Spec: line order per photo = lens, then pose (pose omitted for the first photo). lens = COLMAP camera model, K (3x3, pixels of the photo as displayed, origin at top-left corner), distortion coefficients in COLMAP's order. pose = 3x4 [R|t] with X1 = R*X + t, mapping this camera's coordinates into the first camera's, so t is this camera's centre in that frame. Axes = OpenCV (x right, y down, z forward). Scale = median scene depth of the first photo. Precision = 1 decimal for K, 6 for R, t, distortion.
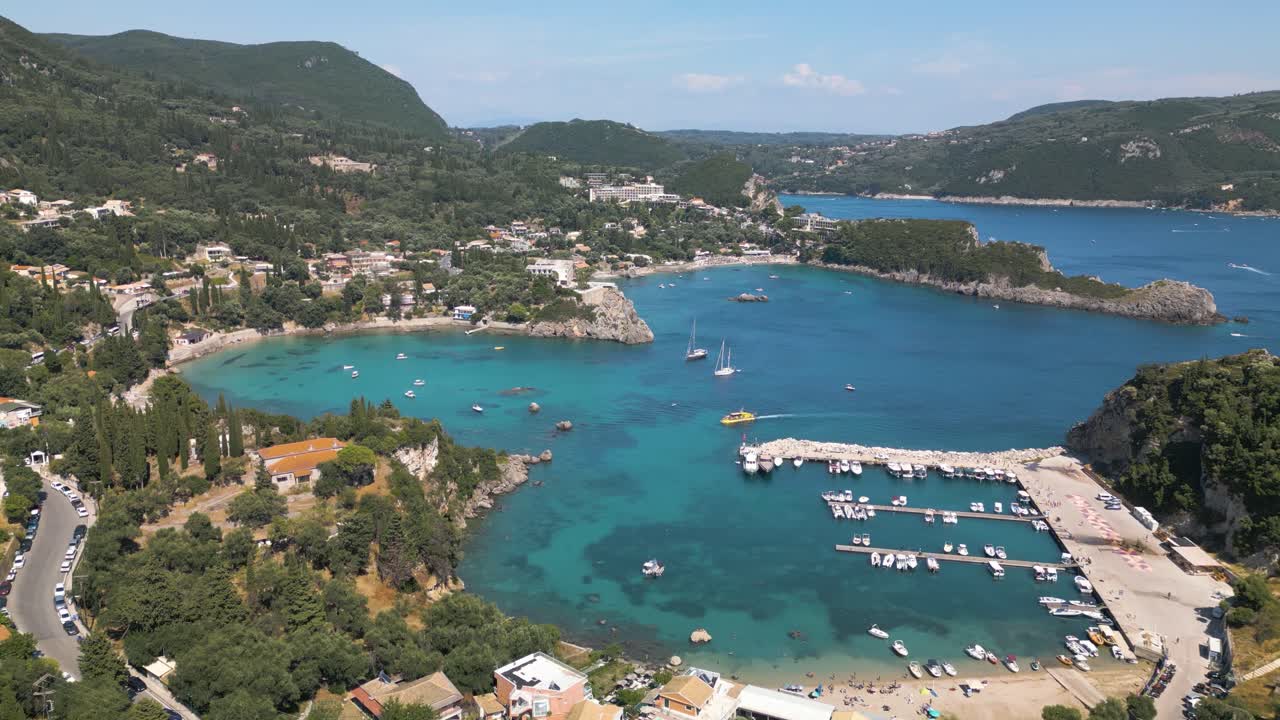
lens RADIAL K [[925.9, 0, 635.9], [0, 925.9, 359.2], [0, 0, 1]] dist [0.073243, -0.080909]
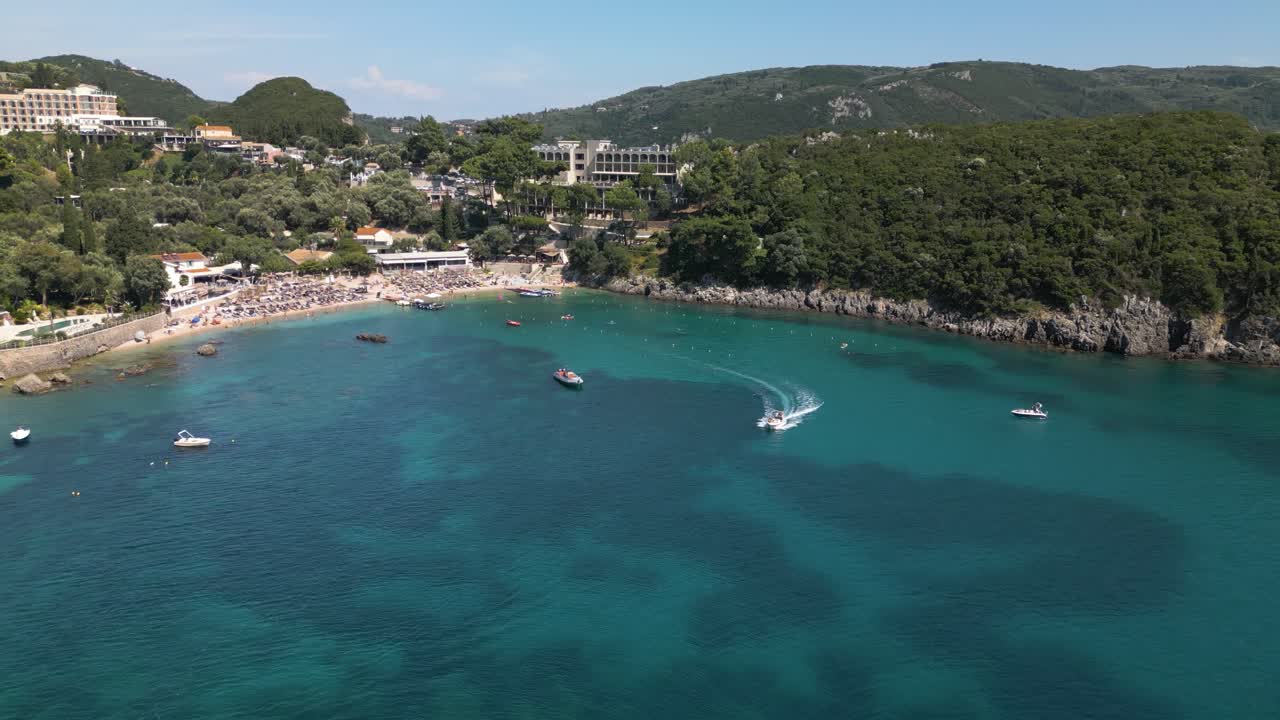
lens RADIAL K [[925.9, 0, 635.9], [0, 925.9, 359.2], [0, 0, 1]] dist [0.073243, -0.080909]
pose [[0.906872, -0.092394, 0.411153, 0.074684], [0.094782, 0.995391, 0.014623, -0.089904], [-0.410609, 0.025709, 0.911449, 0.780192]]
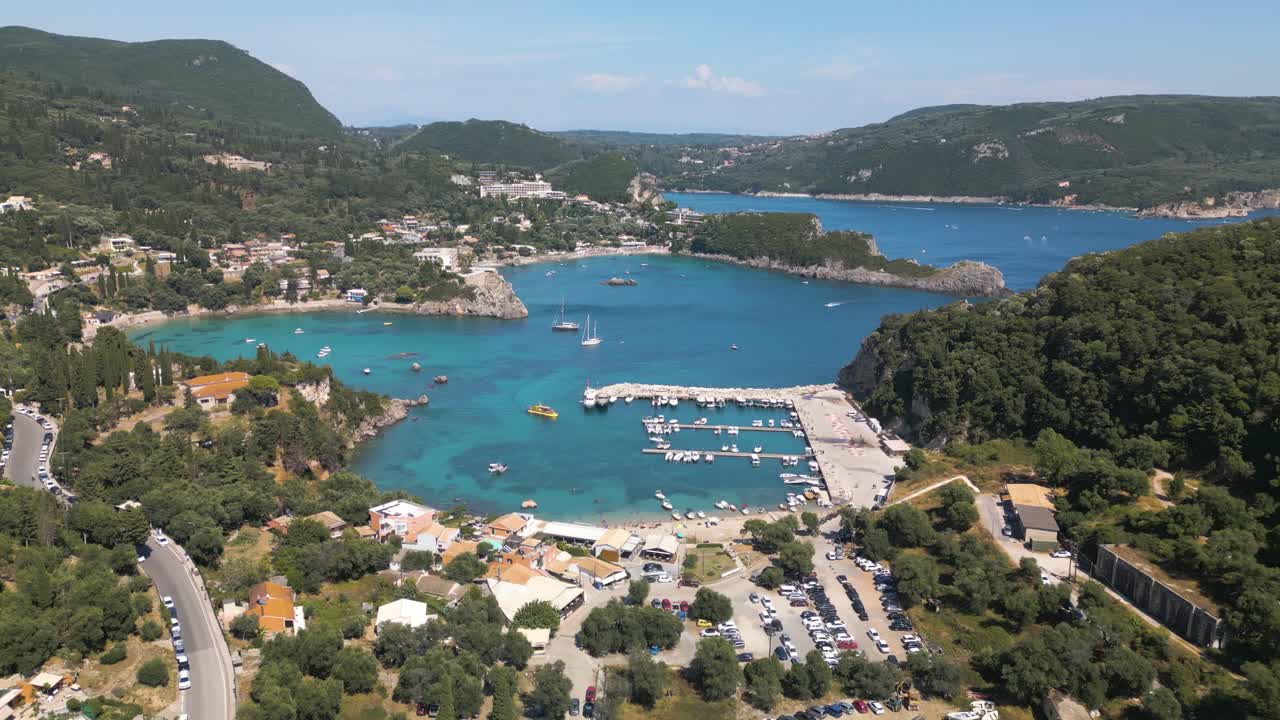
lens RADIAL K [[925.9, 0, 635.9], [0, 925.9, 359.2], [0, 0, 1]] dist [0.073243, -0.080909]
pose [[0.994989, -0.021371, 0.097676, 0.025588], [0.021384, 0.999771, 0.000911, 0.022569], [-0.097674, 0.001183, 0.995218, -0.098622]]
